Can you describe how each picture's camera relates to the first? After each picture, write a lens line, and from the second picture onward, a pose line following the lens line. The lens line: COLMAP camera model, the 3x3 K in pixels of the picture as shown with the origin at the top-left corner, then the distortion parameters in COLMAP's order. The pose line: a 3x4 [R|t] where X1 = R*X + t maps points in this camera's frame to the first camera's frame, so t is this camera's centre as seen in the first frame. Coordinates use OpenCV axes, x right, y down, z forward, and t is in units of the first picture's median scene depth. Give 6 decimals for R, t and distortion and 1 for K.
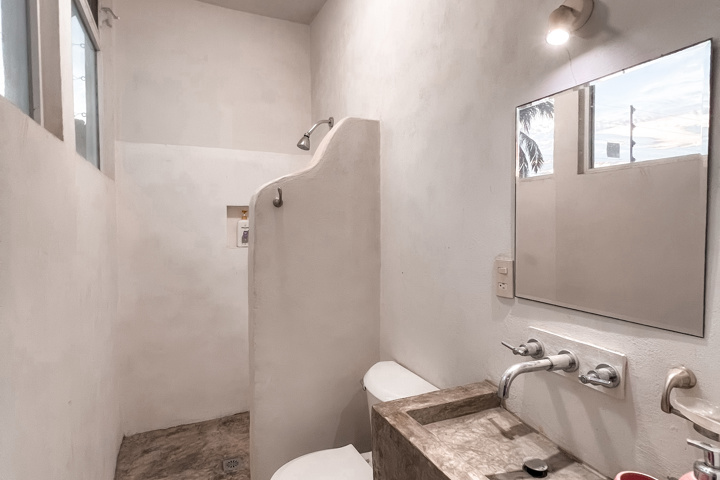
lens RADIAL K [[387.2, 0, 359.4], [0, 387.2, 238.3], [0, 0, 1]] dist [0.004212, -0.001310]
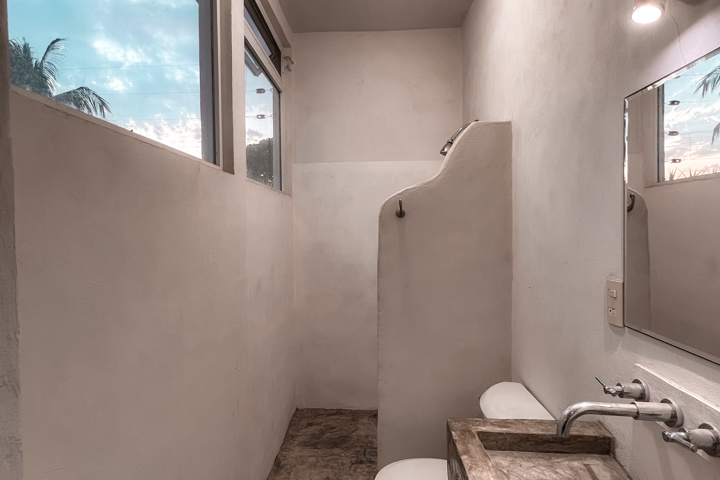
lens RADIAL K [[403.3, 0, 358.6], [0, 403.3, 238.9], [0, 0, 1]] dist [0.003659, 0.001055]
pose [[0.881114, 0.006201, -0.472864, 0.210746], [-0.008056, 0.999966, -0.001899, -0.020193], [0.472836, 0.005483, 0.881134, -0.023066]]
